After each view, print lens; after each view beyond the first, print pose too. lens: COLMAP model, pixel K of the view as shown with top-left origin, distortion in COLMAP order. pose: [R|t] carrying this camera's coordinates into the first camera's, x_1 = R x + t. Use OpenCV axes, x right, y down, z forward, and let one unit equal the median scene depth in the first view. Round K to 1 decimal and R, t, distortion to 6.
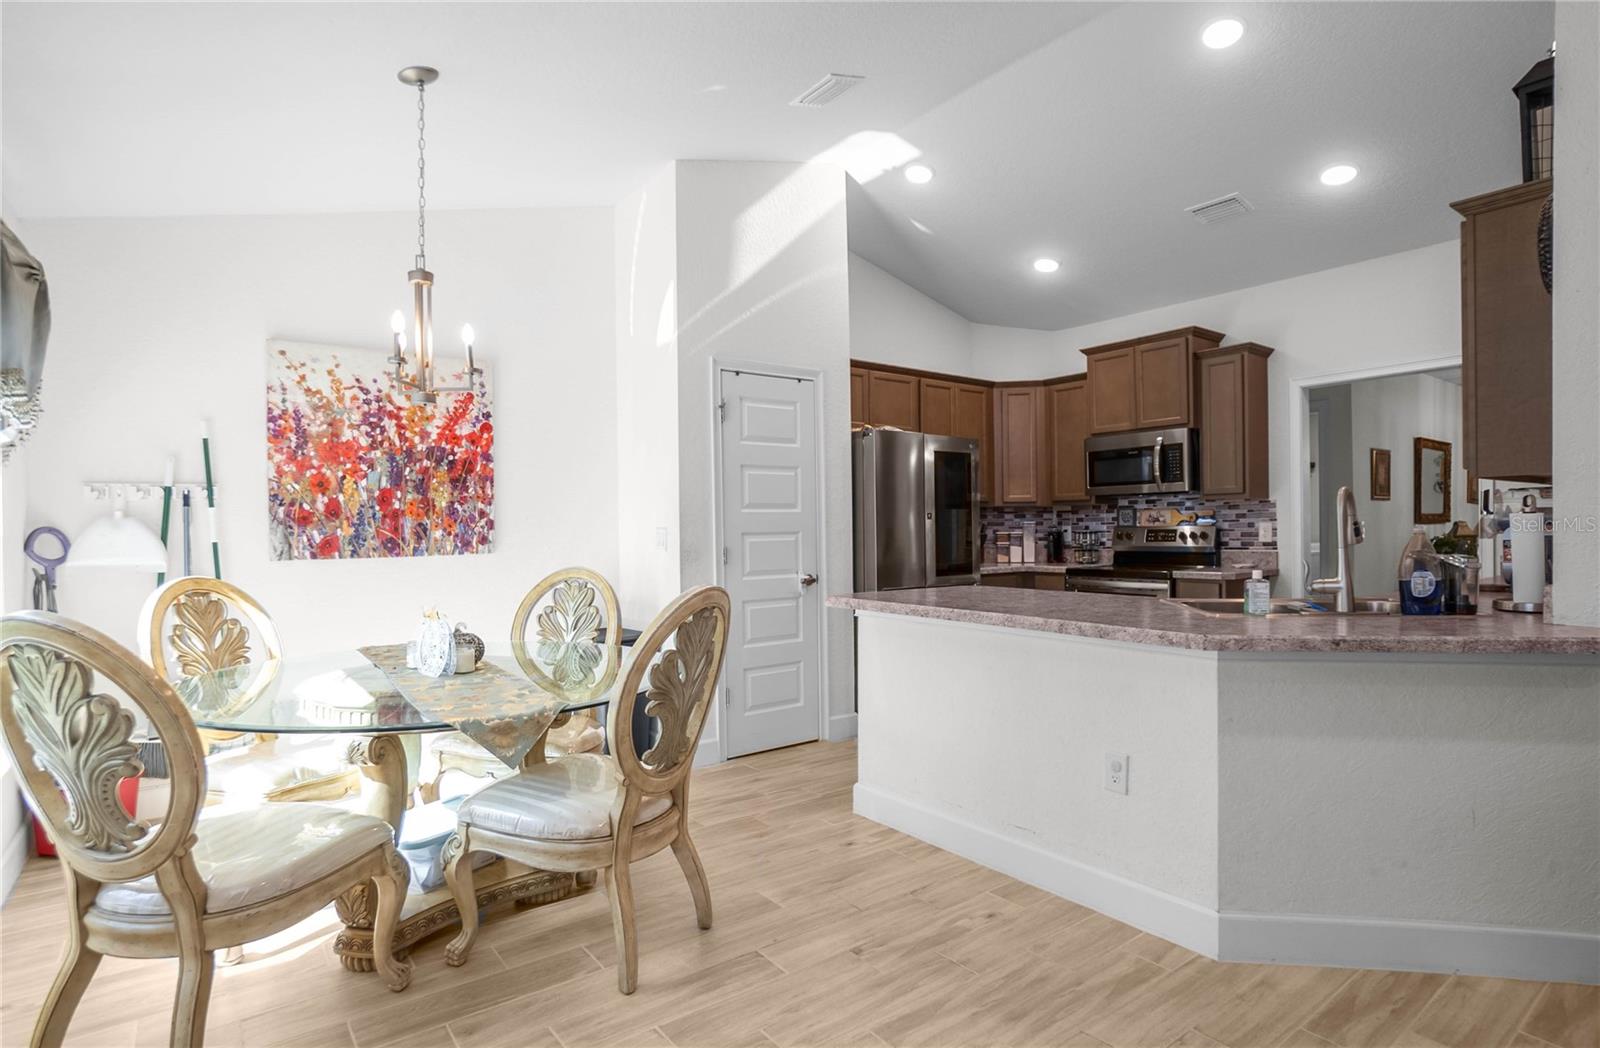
lens RADIAL K [[790.6, 0, 809.2], [0, 790.6, 529.5], [0, 0, 1]] dist [-0.041601, 0.000338]
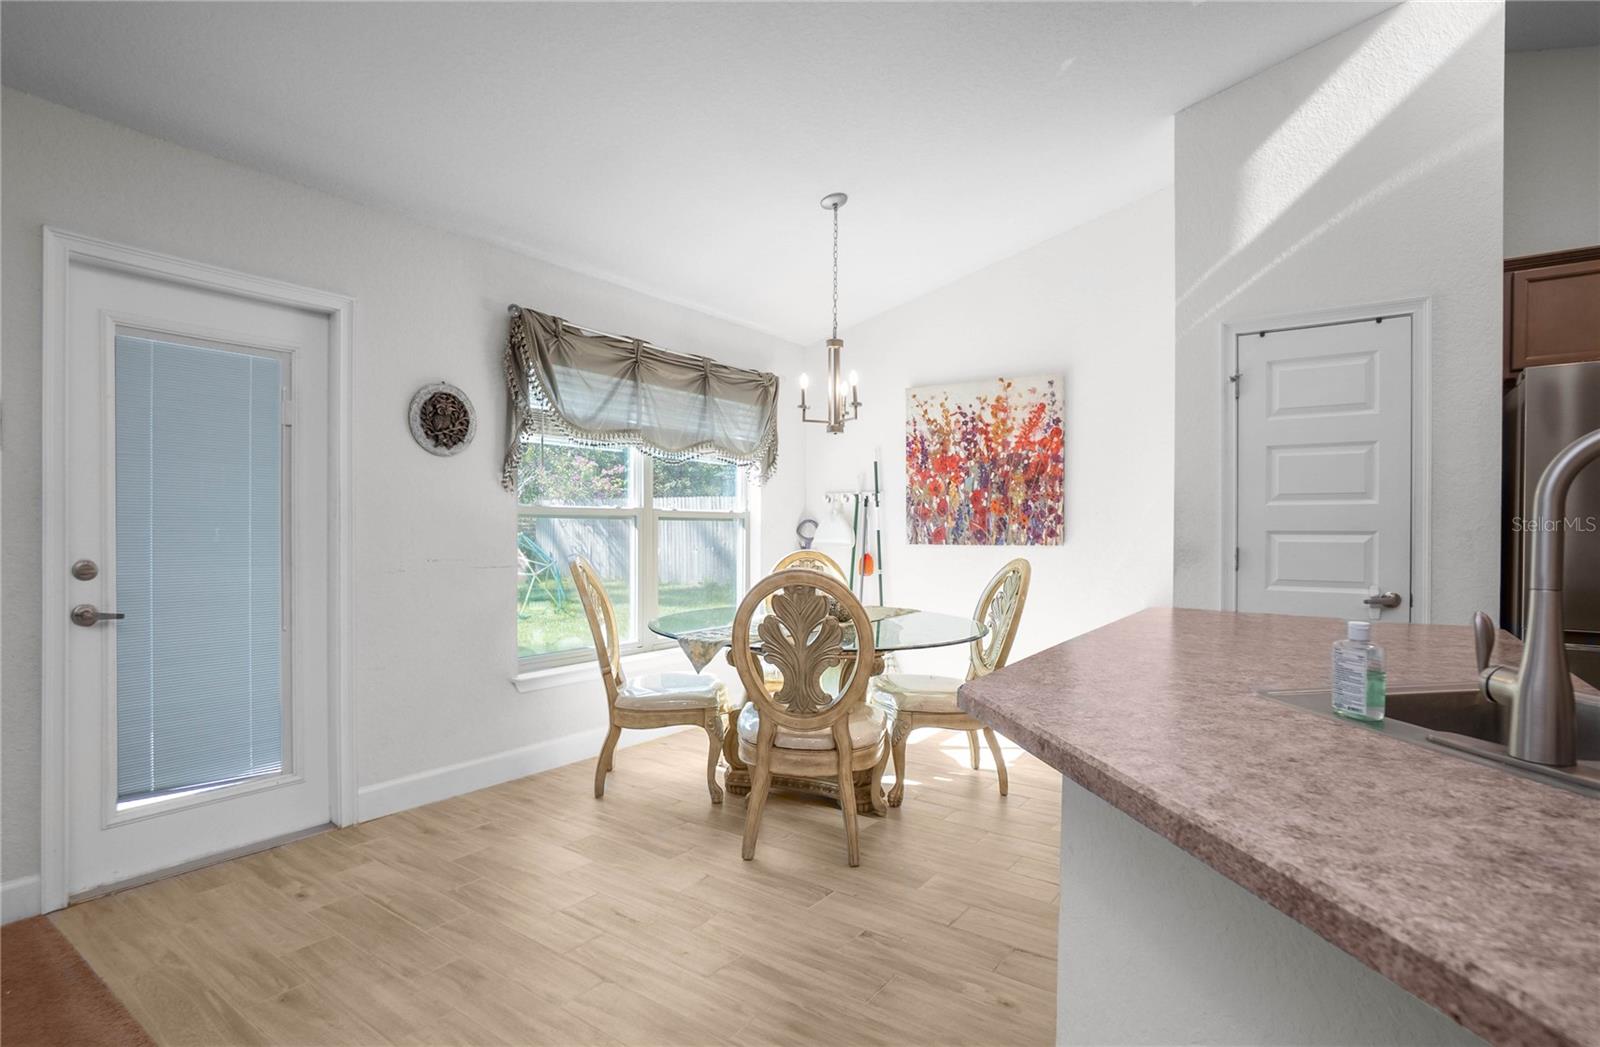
lens RADIAL K [[790.6, 0, 809.2], [0, 790.6, 529.0], [0, 0, 1]] dist [-0.041601, 0.000338]
pose [[0.315846, 0.015452, -0.948685, 0.578465], [-0.009137, 0.999871, 0.013243, -0.004675], [0.948767, 0.004486, 0.315946, 0.343735]]
